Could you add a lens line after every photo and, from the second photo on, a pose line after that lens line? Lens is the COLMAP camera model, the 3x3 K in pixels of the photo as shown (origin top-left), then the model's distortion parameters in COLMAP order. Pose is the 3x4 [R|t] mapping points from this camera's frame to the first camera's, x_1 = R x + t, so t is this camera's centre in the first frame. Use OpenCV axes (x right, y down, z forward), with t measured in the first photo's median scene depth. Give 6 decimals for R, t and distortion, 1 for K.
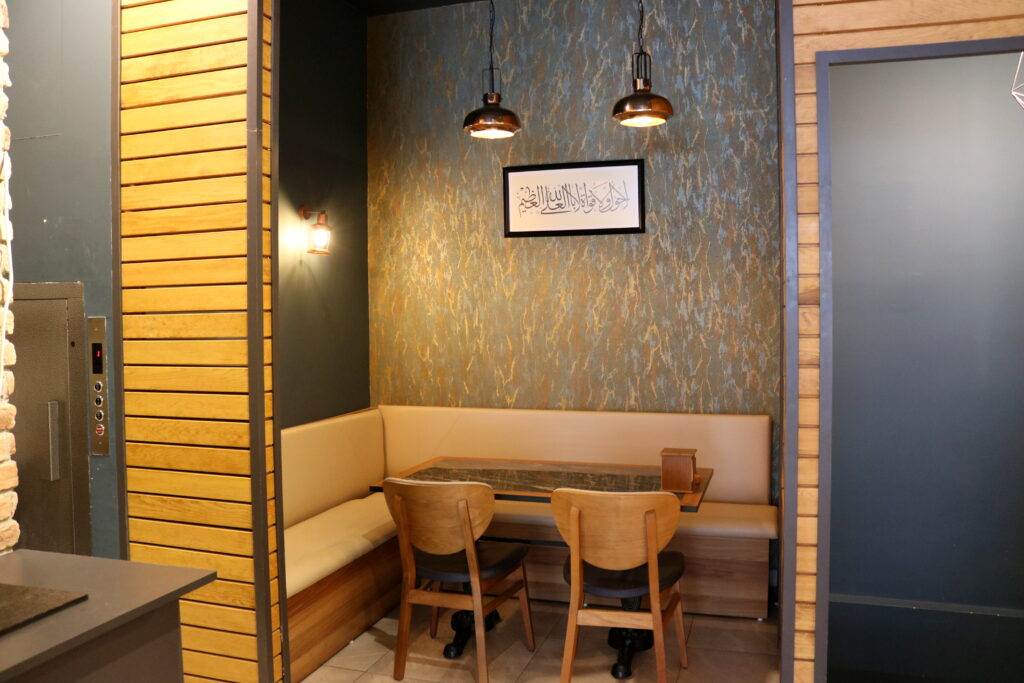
lens RADIAL K [[839.7, 0, 512.0], [0, 839.7, 341.5], [0, 0, 1]] dist [-0.156110, 0.117799]
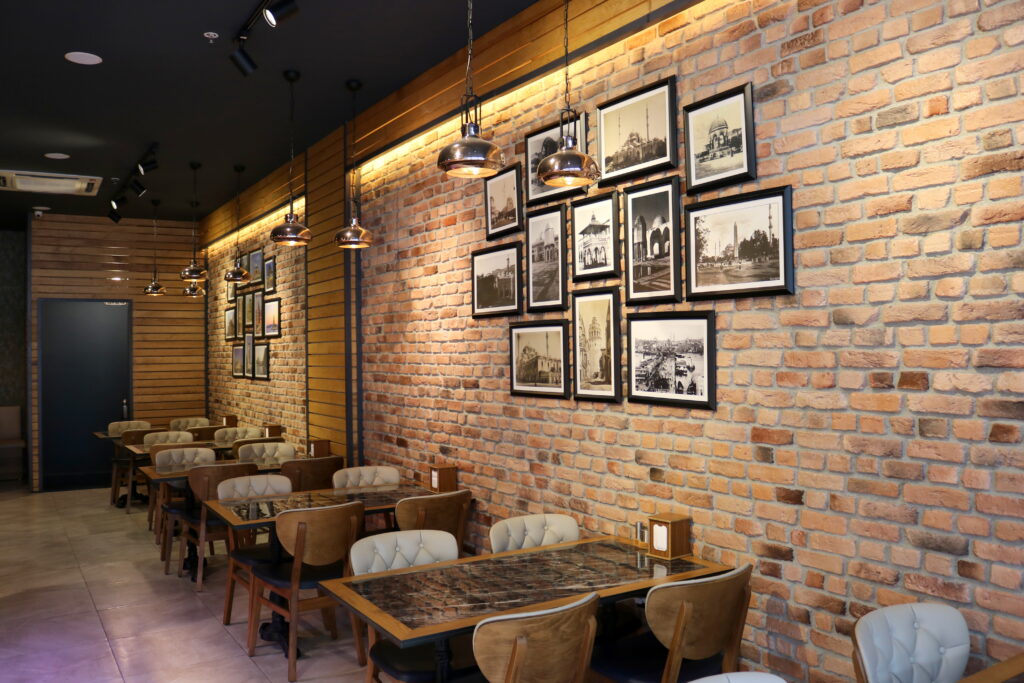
lens RADIAL K [[839.7, 0, 512.0], [0, 839.7, 341.5], [0, 0, 1]] dist [-0.156110, 0.117799]
pose [[0.649050, 0.011897, 0.760653, -0.584073], [0.030379, 0.998675, -0.041542, 0.038021], [-0.760139, 0.050071, 0.647828, -1.738368]]
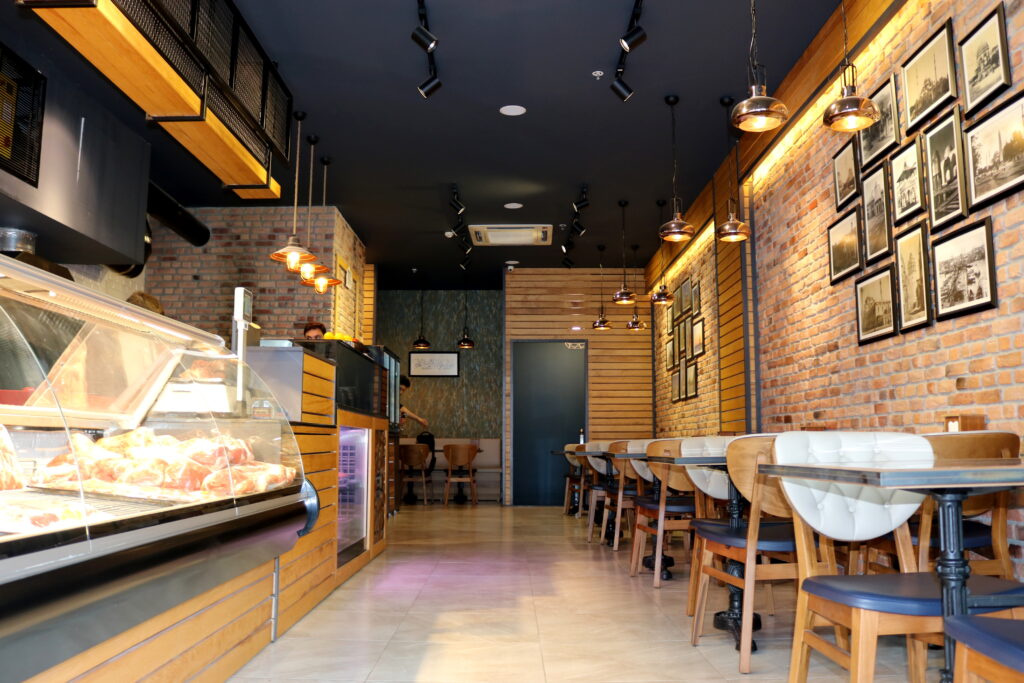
lens RADIAL K [[881.9, 0, 512.0], [0, 881.9, 341.5], [0, 0, 1]] dist [-0.162980, 0.131034]
pose [[0.954784, 0.044847, 0.293900, -0.577615], [-0.000105, 0.988608, -0.150513, 0.211253], [-0.297302, 0.143676, 0.943911, -1.987479]]
